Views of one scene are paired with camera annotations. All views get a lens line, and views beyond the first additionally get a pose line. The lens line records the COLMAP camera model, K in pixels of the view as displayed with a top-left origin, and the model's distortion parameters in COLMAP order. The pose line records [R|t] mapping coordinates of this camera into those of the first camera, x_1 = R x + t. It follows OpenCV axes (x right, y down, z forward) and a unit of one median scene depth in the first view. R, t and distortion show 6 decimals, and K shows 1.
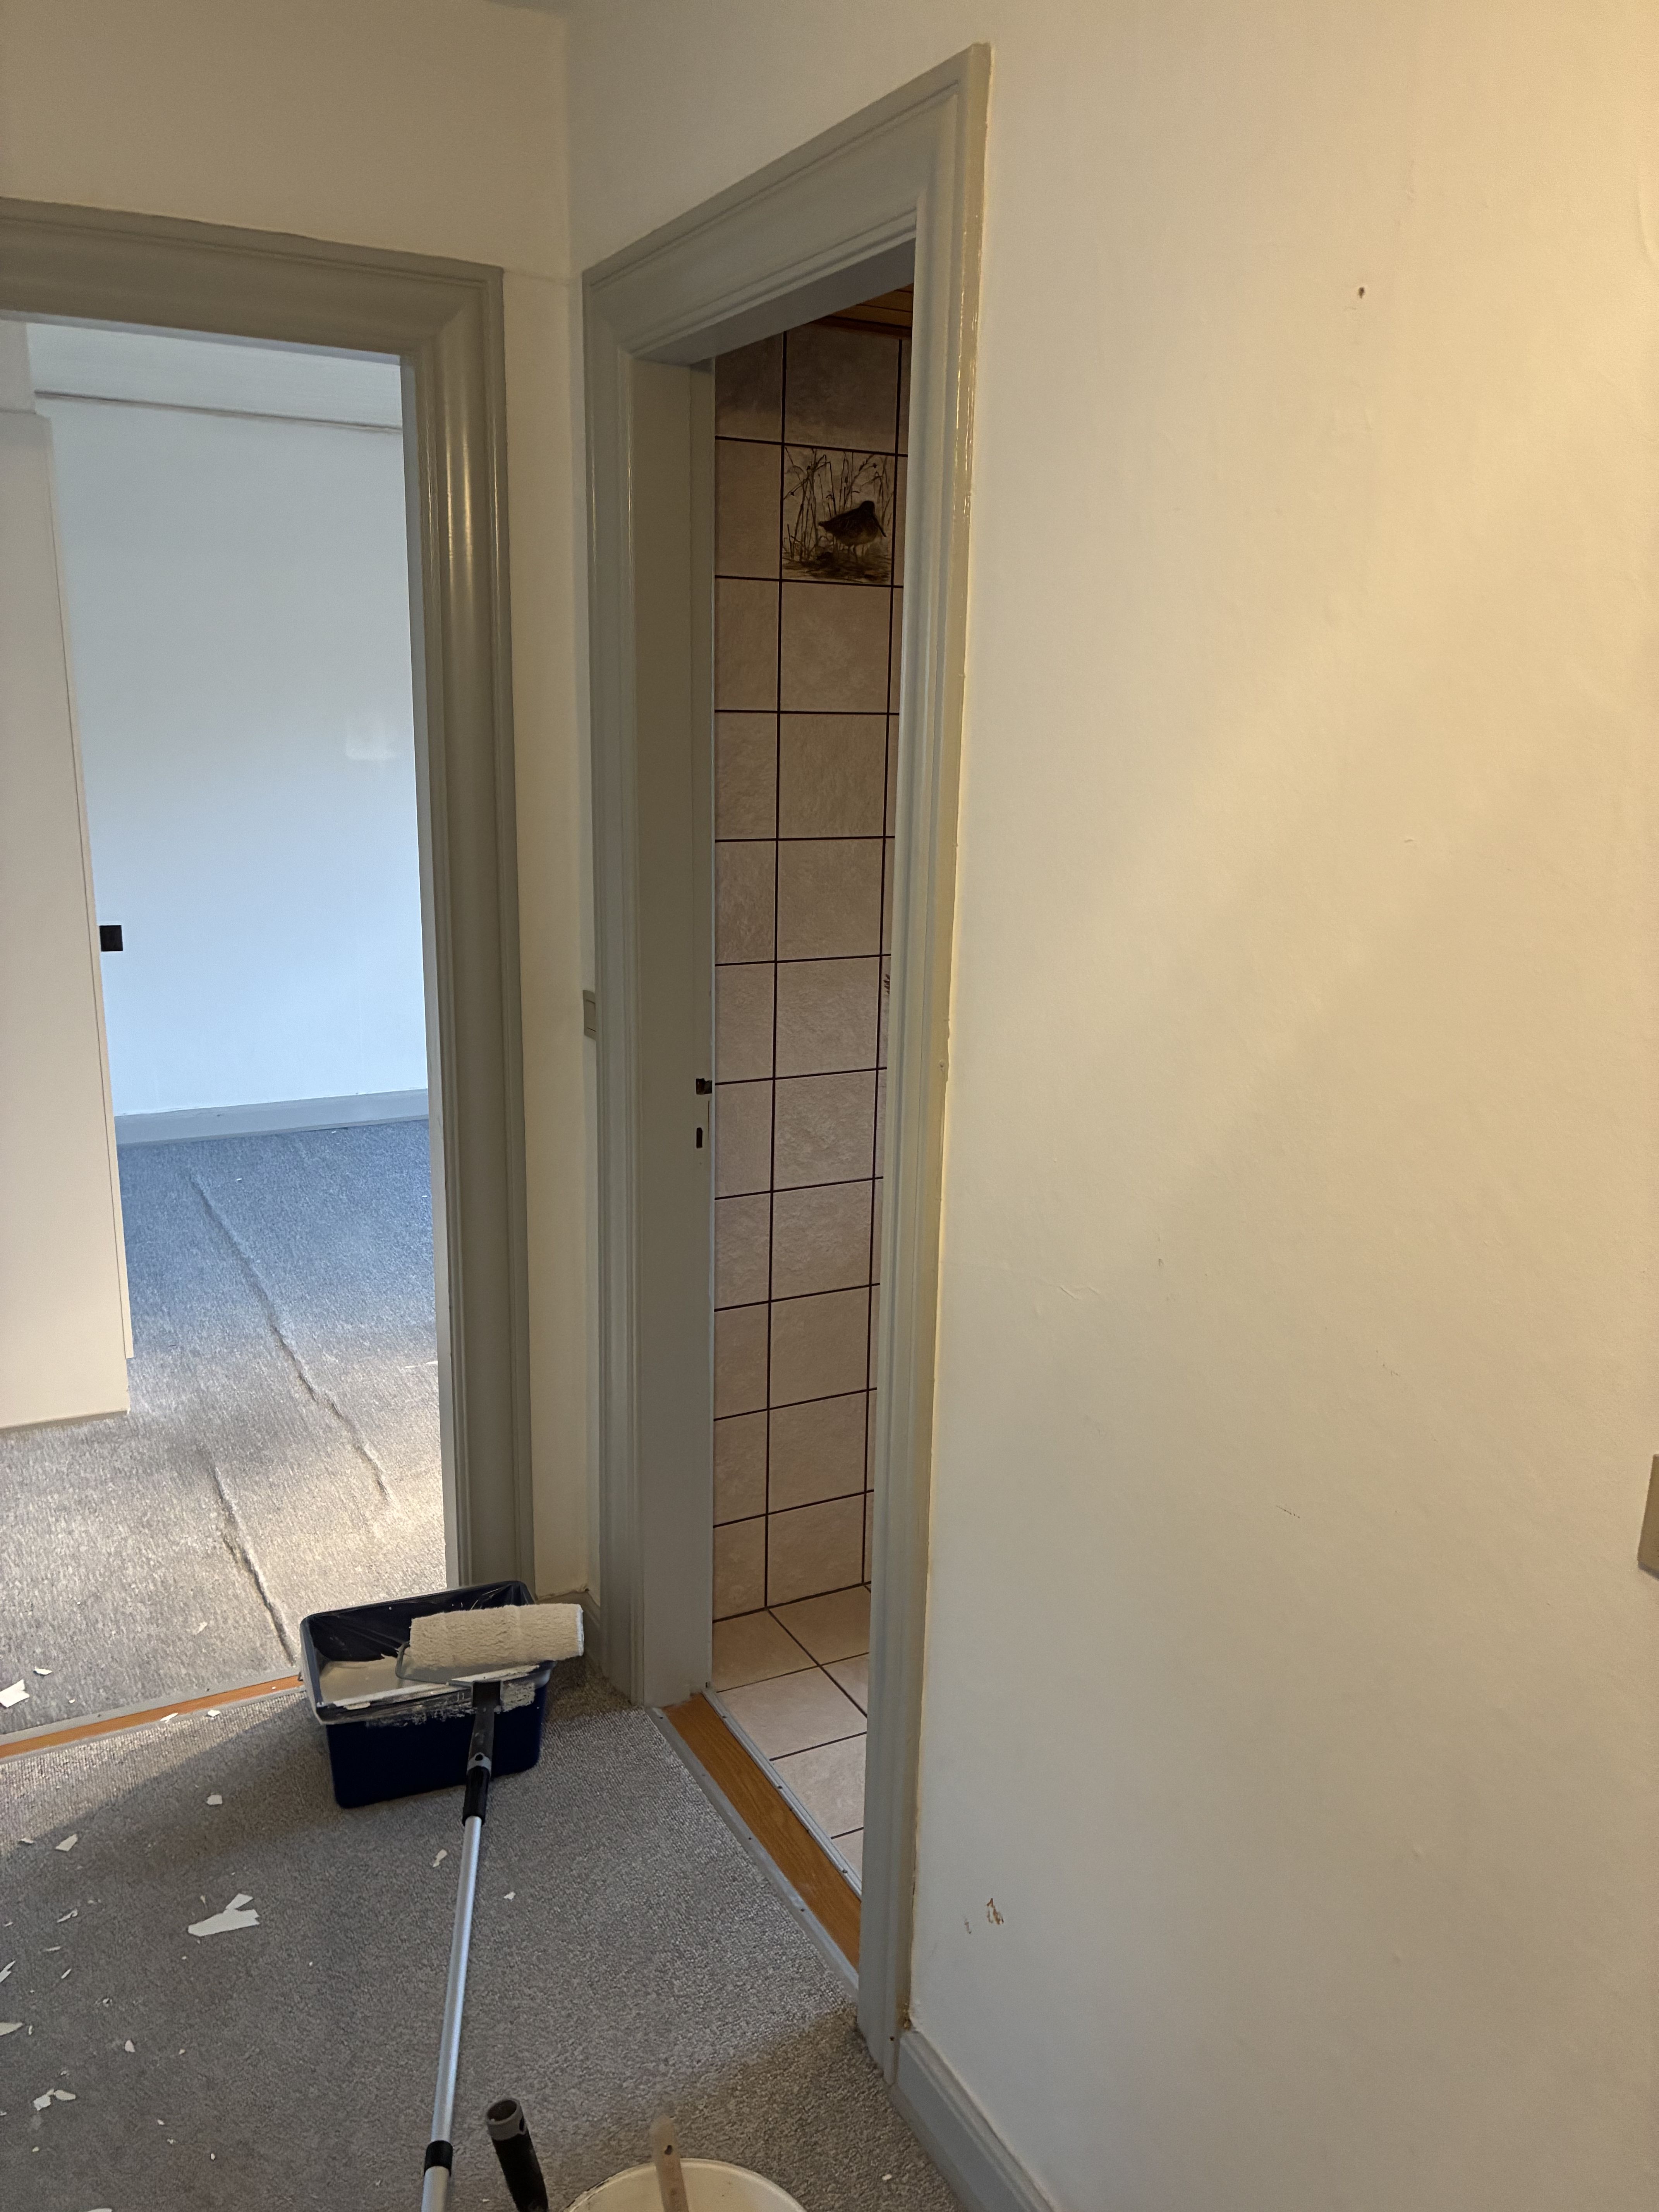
lens RADIAL K [[1677.0, 0, 826.6], [0, 1677.0, 1111.6], [0, 0, 1]] dist [0.022486, -0.012658]
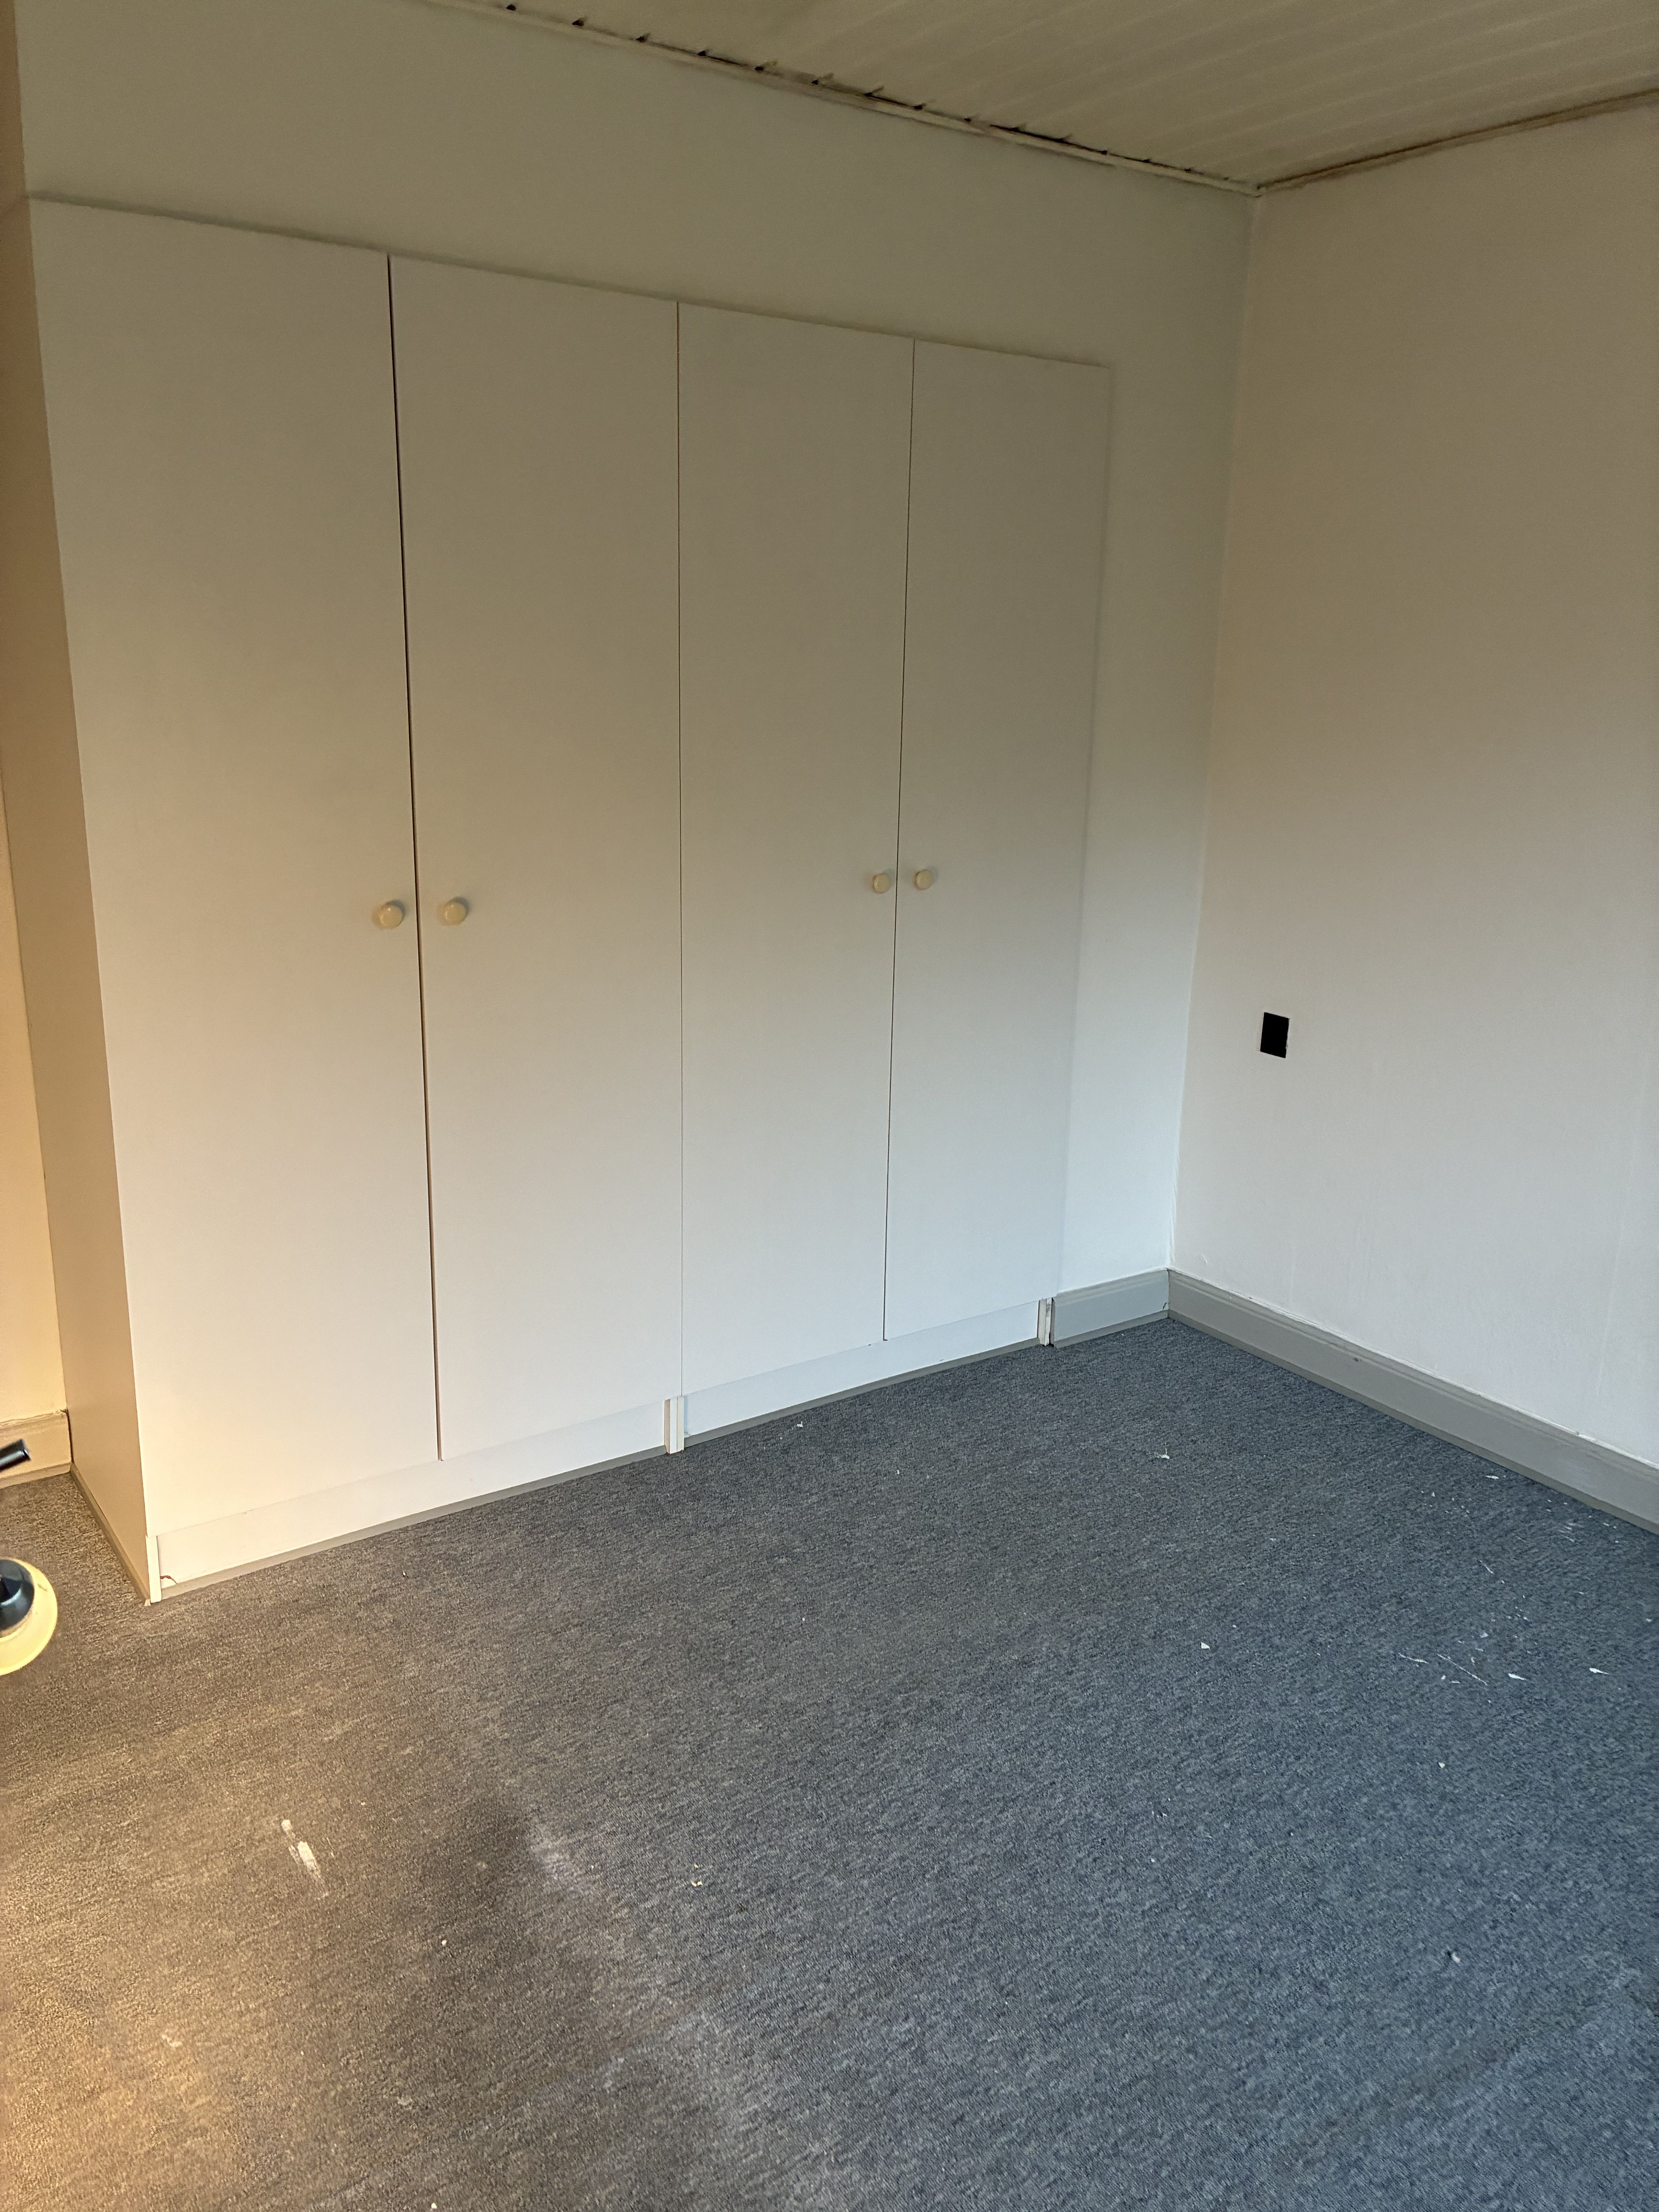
lens RADIAL K [[1677.0, 0, 832.7], [0, 1677.0, 1105.6], [0, 0, 1]] dist [0.022486, -0.012658]
pose [[0.123103, 0.246057, -0.961406, 0.180294], [-0.260775, 0.942750, 0.207891, -0.169454], [0.957519, 0.225118, 0.180221, 0.740056]]
